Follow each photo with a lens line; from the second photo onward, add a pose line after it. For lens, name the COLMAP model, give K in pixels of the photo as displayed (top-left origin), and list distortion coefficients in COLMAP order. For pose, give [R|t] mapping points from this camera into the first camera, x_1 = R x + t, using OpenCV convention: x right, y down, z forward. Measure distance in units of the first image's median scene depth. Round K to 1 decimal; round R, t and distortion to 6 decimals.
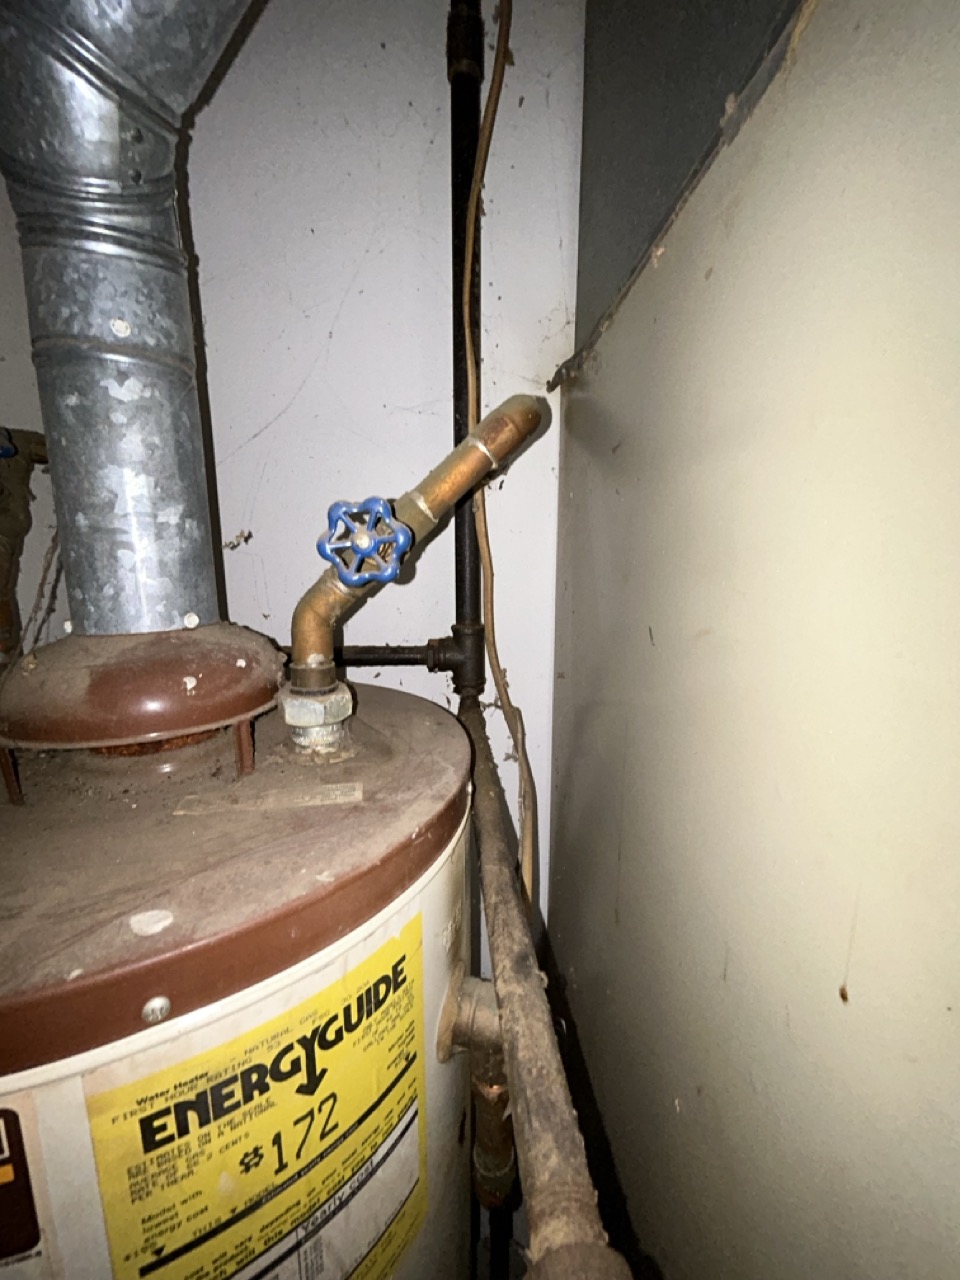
lens RADIAL K [[521.9, 0, 480.0], [0, 521.9, 640.0], [0, 0, 1]] dist [-0.000565, 0.000164]
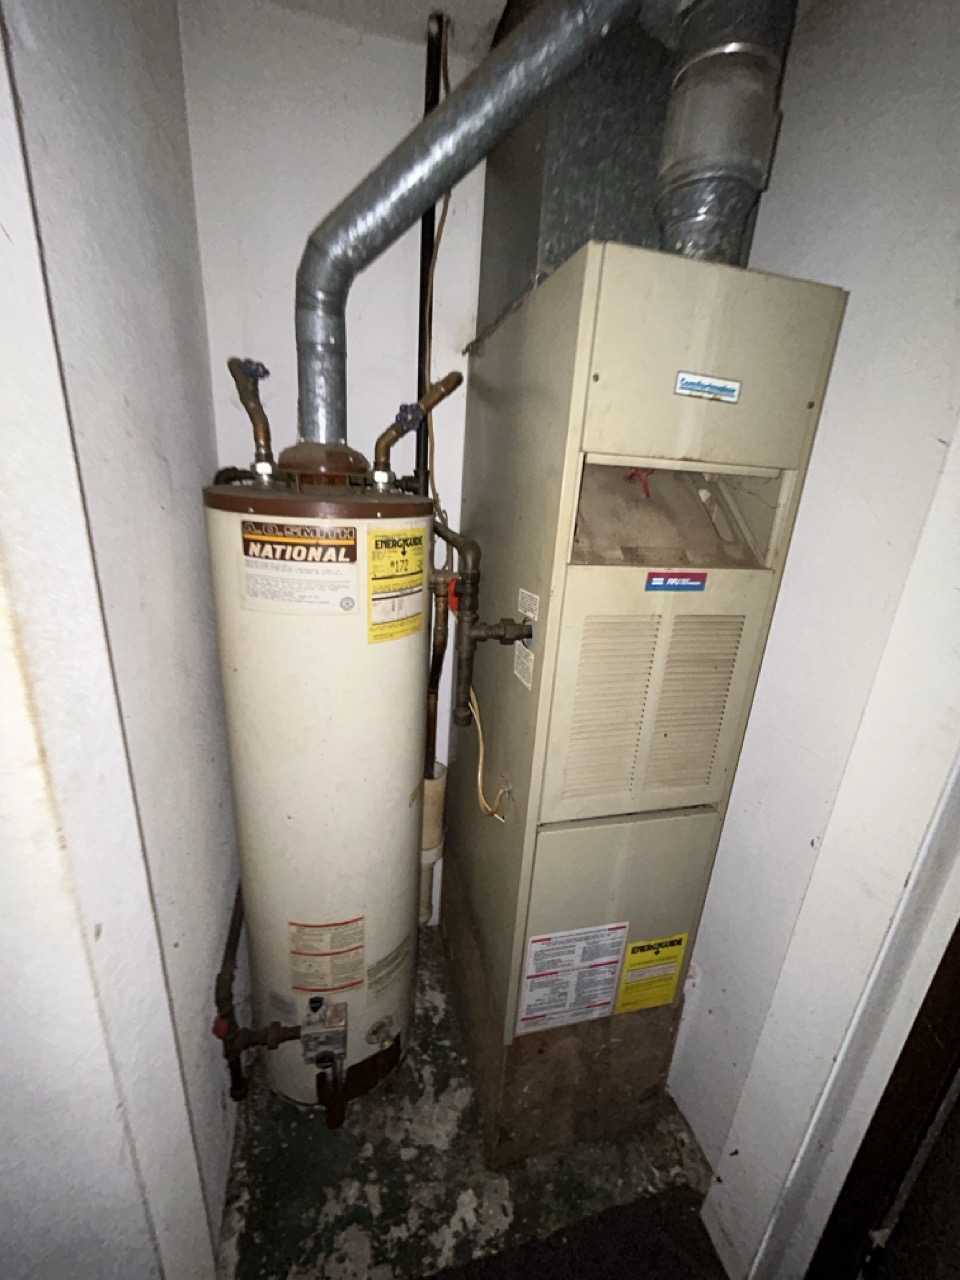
lens RADIAL K [[521.9, 0, 480.0], [0, 521.9, 640.0], [0, 0, 1]] dist [-0.000565, 0.000164]
pose [[0.982207, 0.007975, 0.187632, -0.192055], [-0.032999, 0.990882, 0.130629, 0.372688], [-0.184879, -0.134496, 0.973514, -1.256722]]
